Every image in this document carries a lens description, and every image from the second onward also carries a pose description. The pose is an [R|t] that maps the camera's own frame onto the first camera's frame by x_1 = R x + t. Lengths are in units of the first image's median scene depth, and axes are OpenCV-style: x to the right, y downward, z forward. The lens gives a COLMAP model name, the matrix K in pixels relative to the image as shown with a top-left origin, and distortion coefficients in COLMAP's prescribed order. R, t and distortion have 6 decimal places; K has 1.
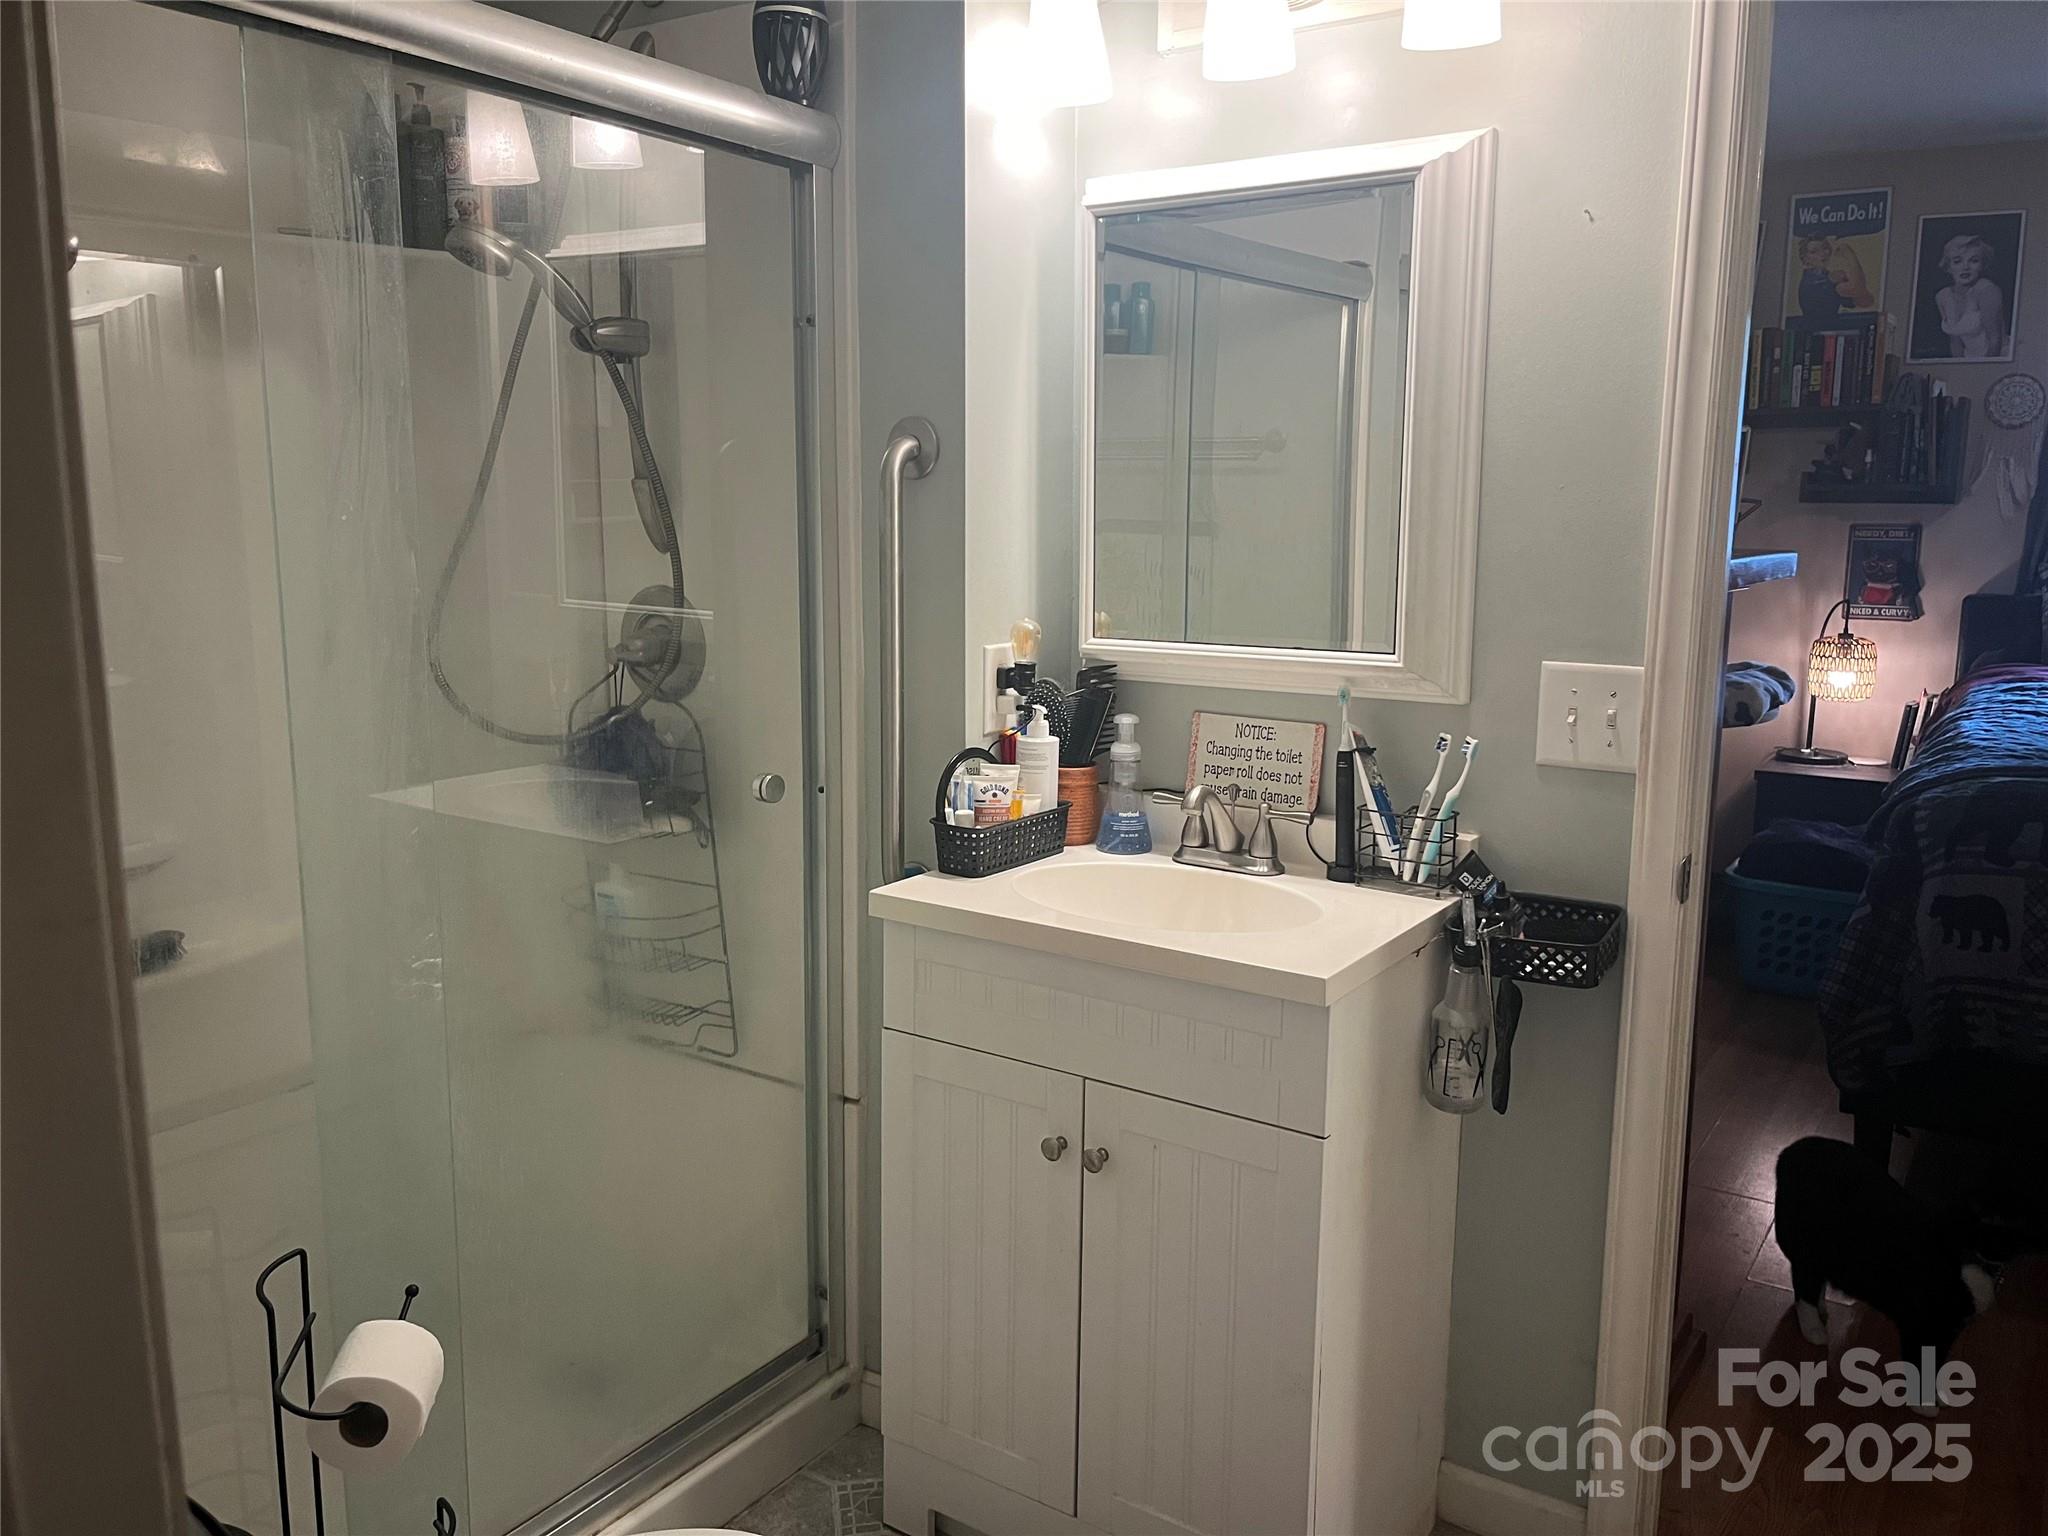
lens RADIAL K [[1568.2, 0, 1031.6], [0, 1568.2, 760.3], [0, 0, 1]] dist [0.024829, -0.036903]
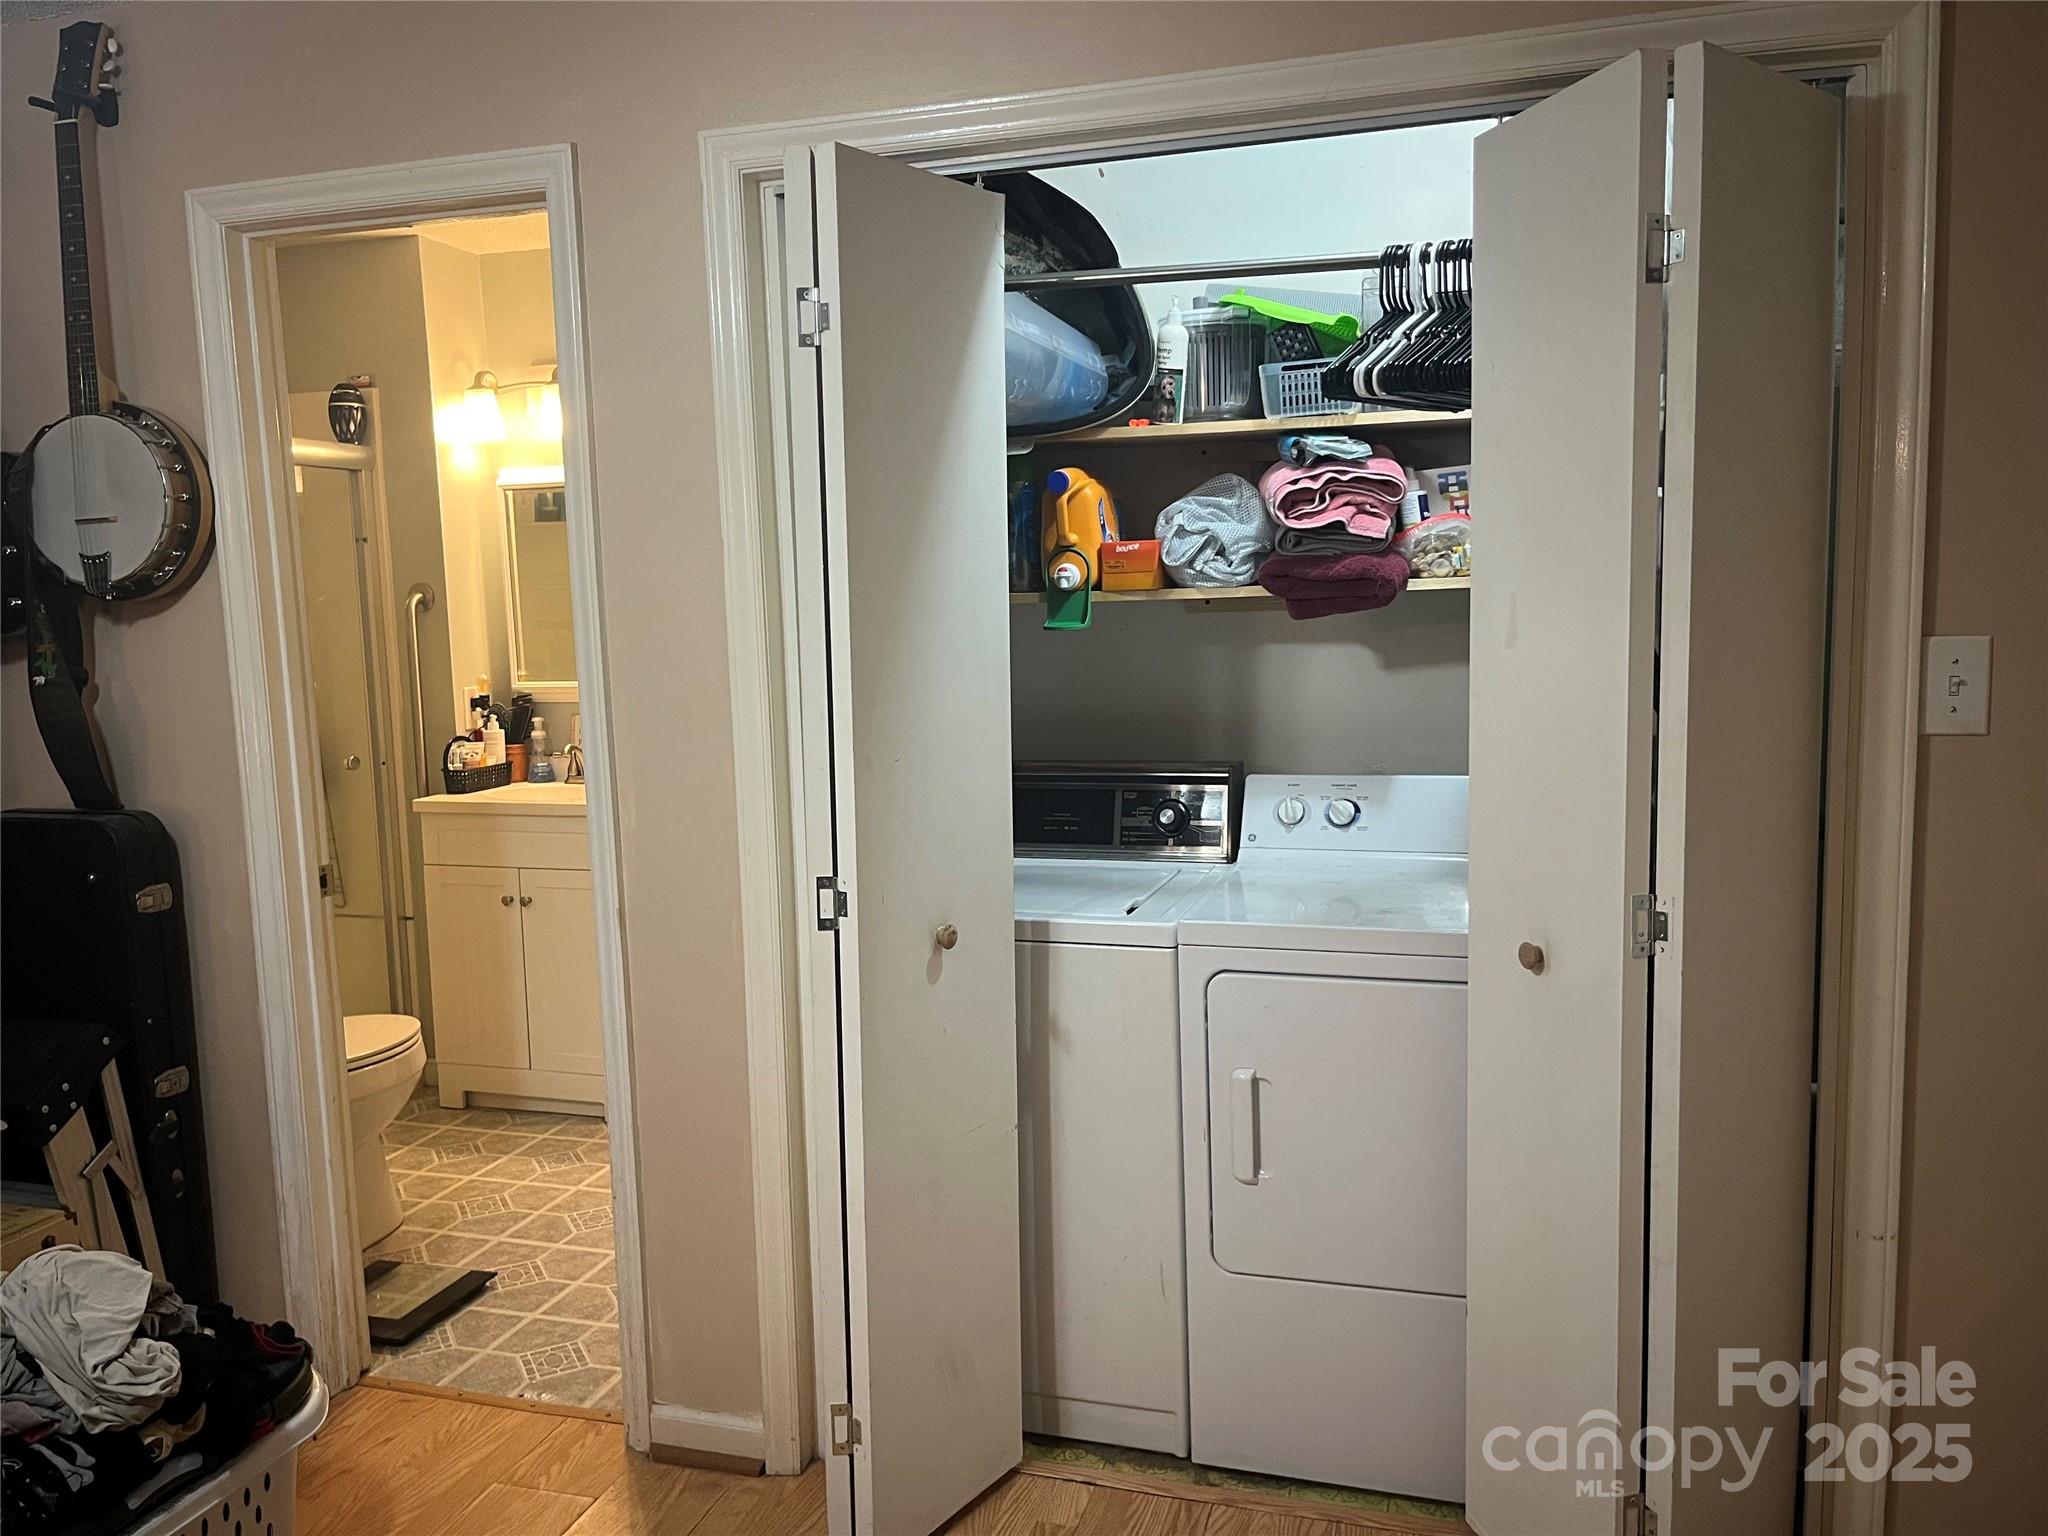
lens RADIAL K [[1568.2, 0, 1036.0], [0, 1568.2, 761.6], [0, 0, 1]] dist [0.024829, -0.036903]
pose [[0.956206, -0.067703, 0.284755, 0.097557], [0.083758, 0.995489, -0.044572, 0.183900], [-0.280453, 0.066471, 0.957563, -1.231523]]
